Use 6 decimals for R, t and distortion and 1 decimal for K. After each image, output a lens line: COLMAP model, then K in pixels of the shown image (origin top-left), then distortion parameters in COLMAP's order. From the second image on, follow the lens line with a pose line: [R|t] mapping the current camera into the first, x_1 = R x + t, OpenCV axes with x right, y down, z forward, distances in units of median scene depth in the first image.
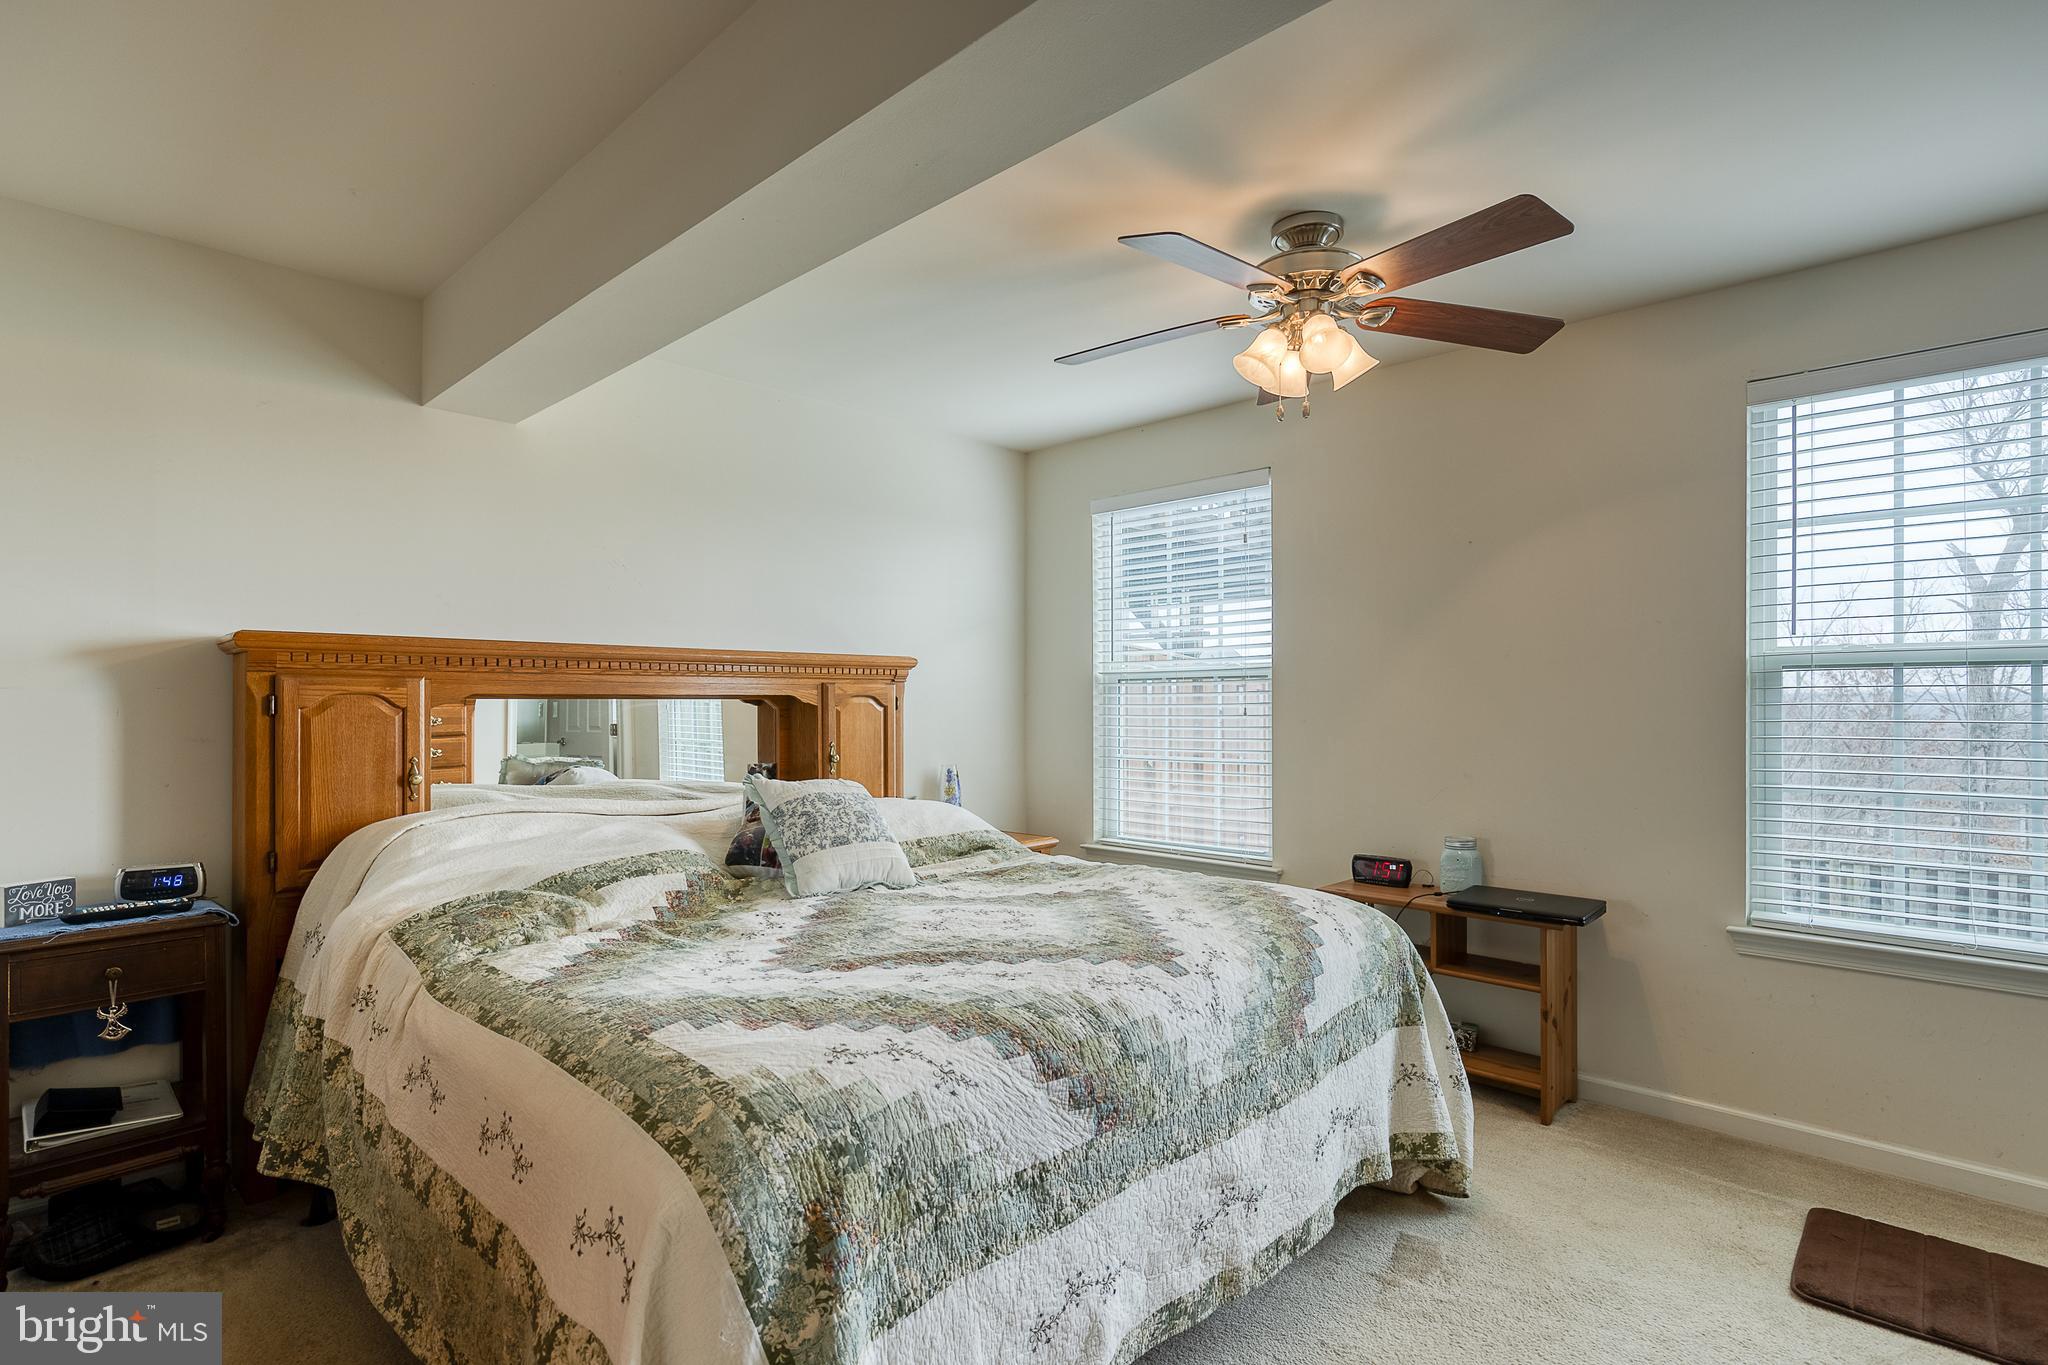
lens RADIAL K [[1017.1, 0, 1021.6], [0, 1017.1, 704.8], [0, 0, 1]] dist [-0.001074, -0.000043]
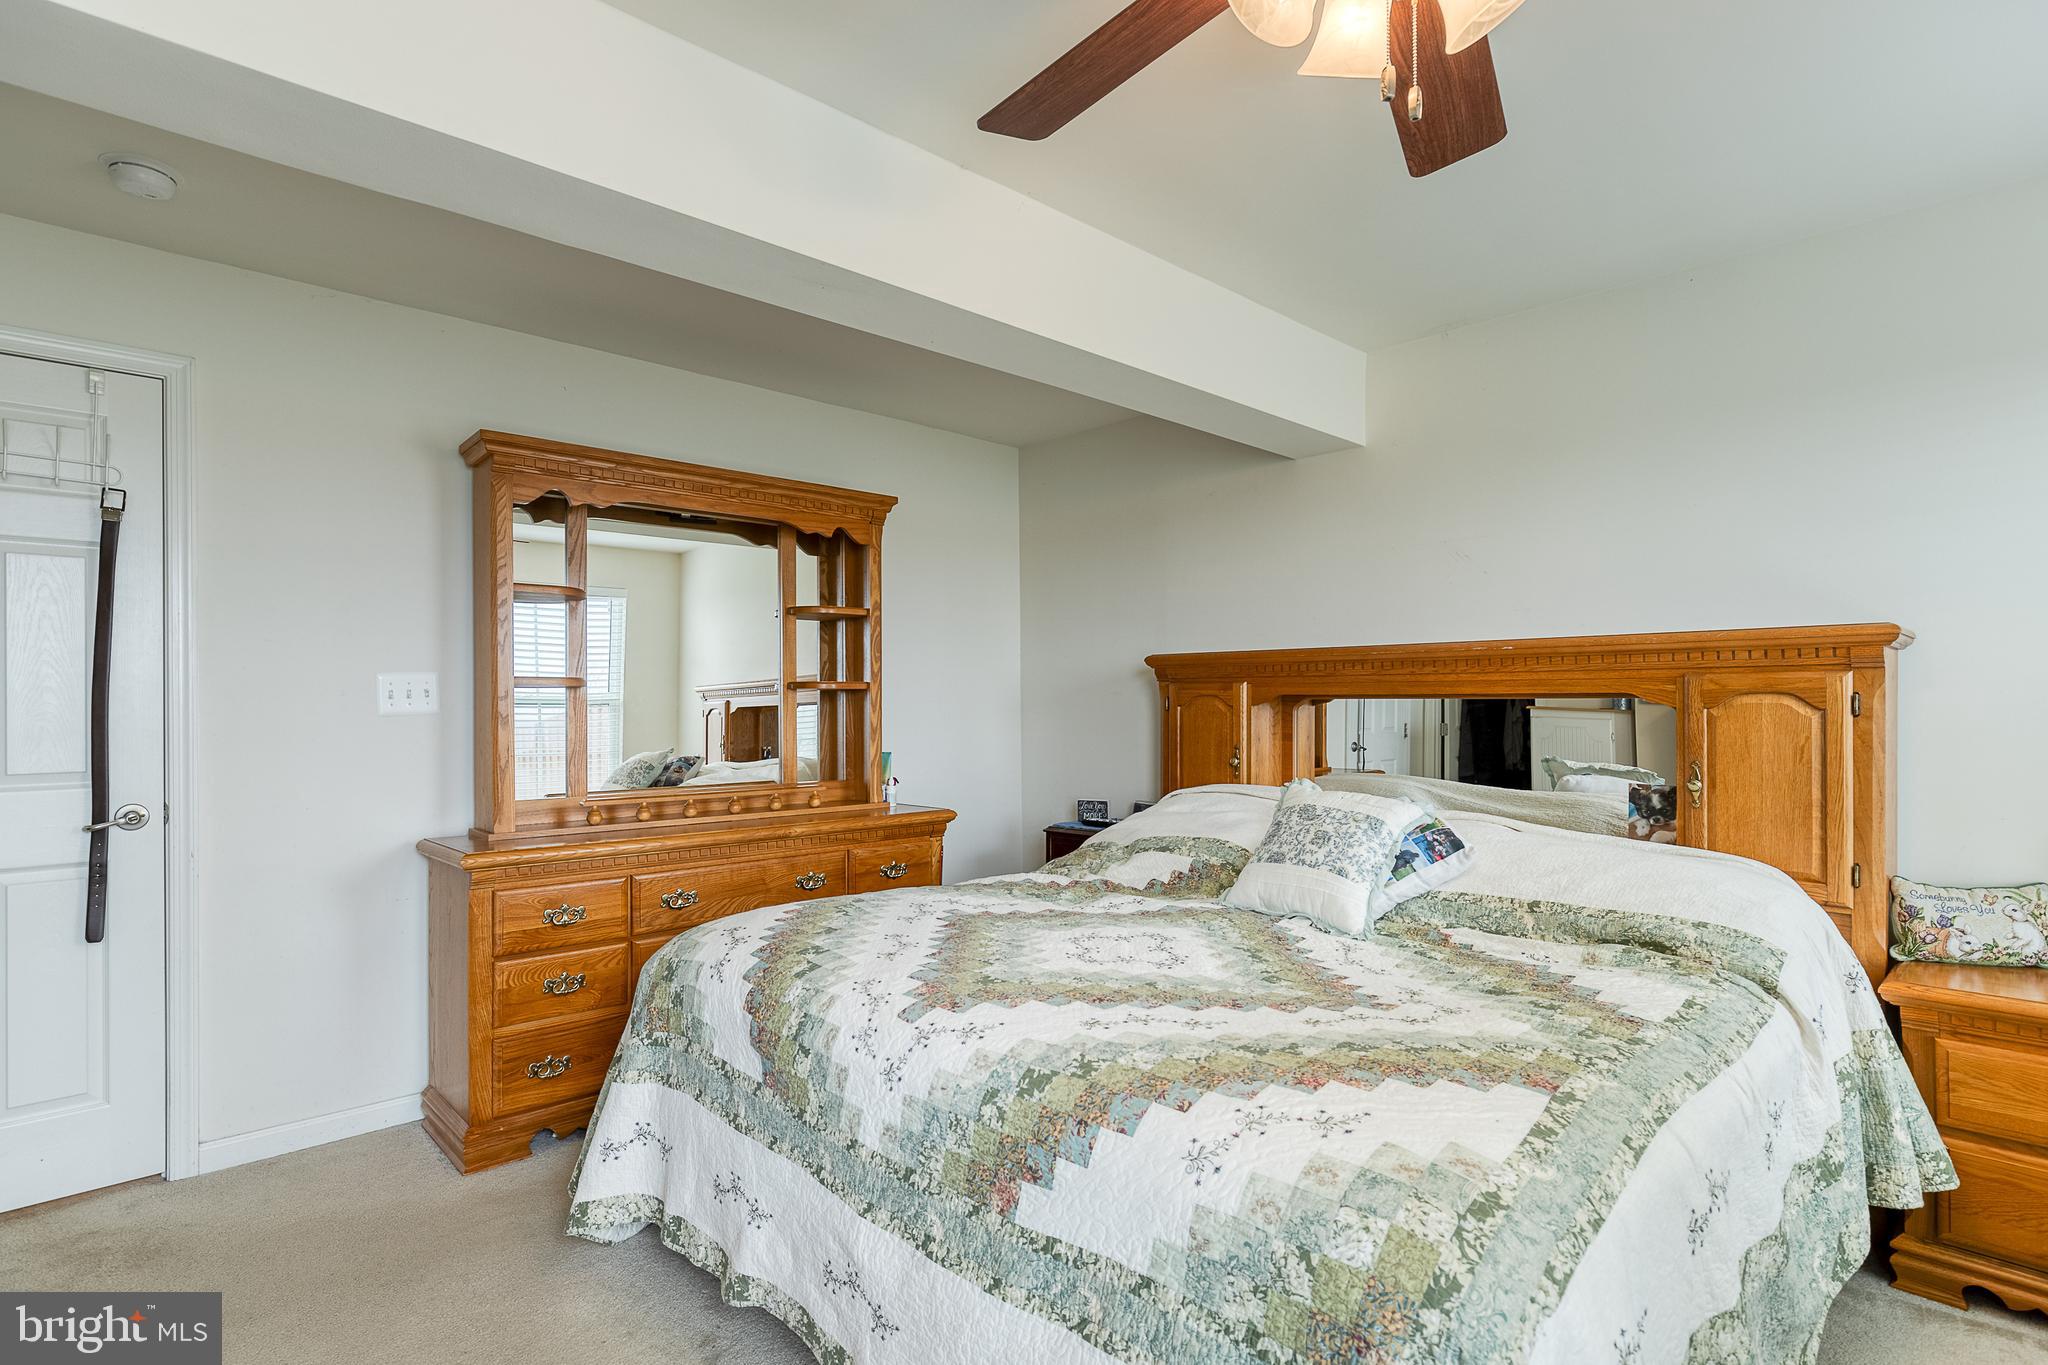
lens RADIAL K [[1024.9, 0, 1024.0], [0, 1024.9, 682.5], [0, 0, 1]] dist [0.000876, 0.000038]
pose [[-0.051900, -0.013882, -0.998556, 0.815407], [-0.000342, 0.999904, -0.013883, -0.010203], [0.998652, -0.000379, -0.051900, 0.900870]]
